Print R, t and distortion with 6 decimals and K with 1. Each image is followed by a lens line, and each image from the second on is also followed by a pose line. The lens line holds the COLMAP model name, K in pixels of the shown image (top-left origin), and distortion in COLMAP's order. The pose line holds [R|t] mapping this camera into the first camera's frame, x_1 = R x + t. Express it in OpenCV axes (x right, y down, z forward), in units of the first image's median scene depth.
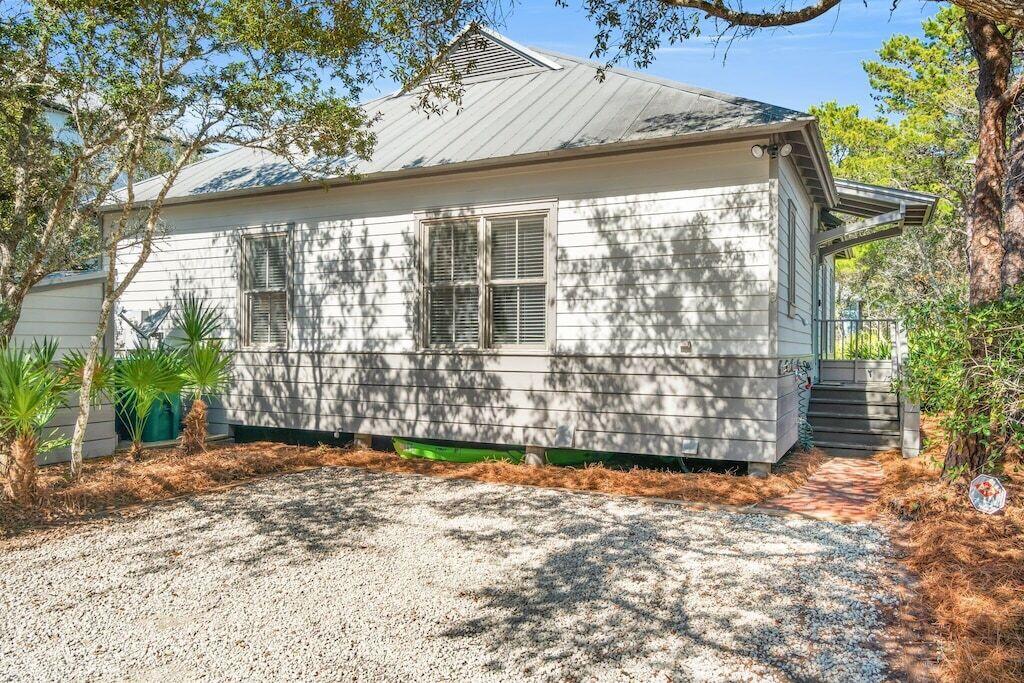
lens RADIAL K [[711.3, 0, 525.0], [0, 711.3, 342.1], [0, 0, 1]] dist [0.000724, 0.000305]
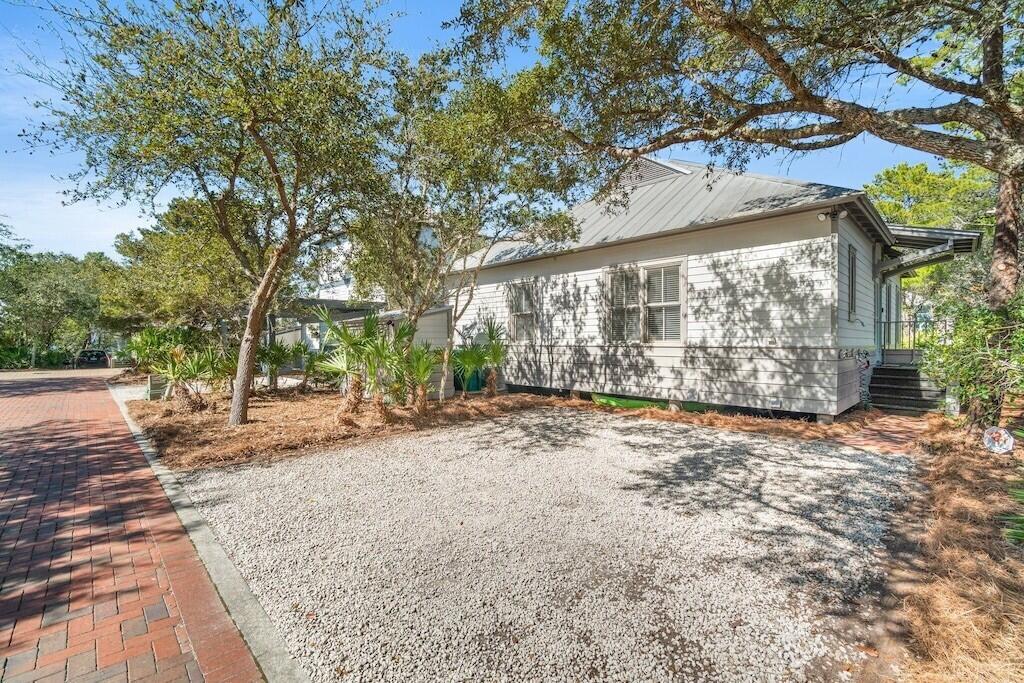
lens RADIAL K [[441.4, 0, 508.6], [0, 441.4, 341.8], [0, 0, 1]] dist [-0.010036, 0.003189]
pose [[0.934919, -0.008643, -0.354755, 0.017216], [0.010665, 0.999936, 0.003744, -0.002185], [0.354700, -0.007284, 0.934952, -0.140292]]
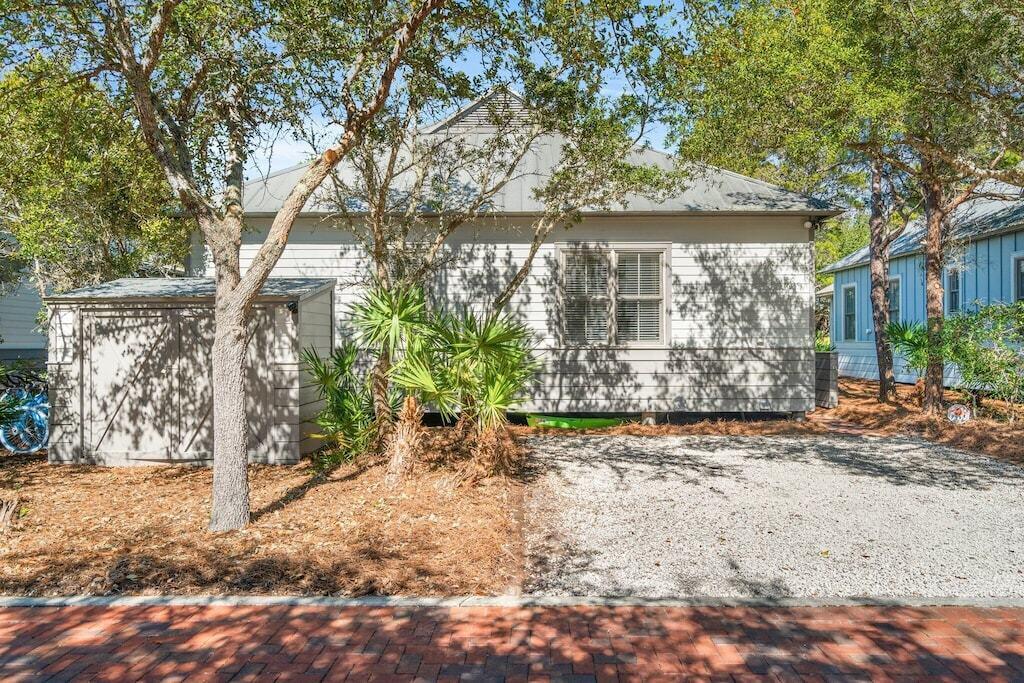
lens RADIAL K [[711.3, 0, 501.9], [0, 711.3, 340.1], [0, 0, 1]] dist [0.000724, 0.000305]
pose [[0.905579, -0.004874, 0.424149, -0.916198], [0.004925, 0.999987, 0.000975, -0.002013], [-0.424148, 0.001206, 0.905592, -0.181968]]
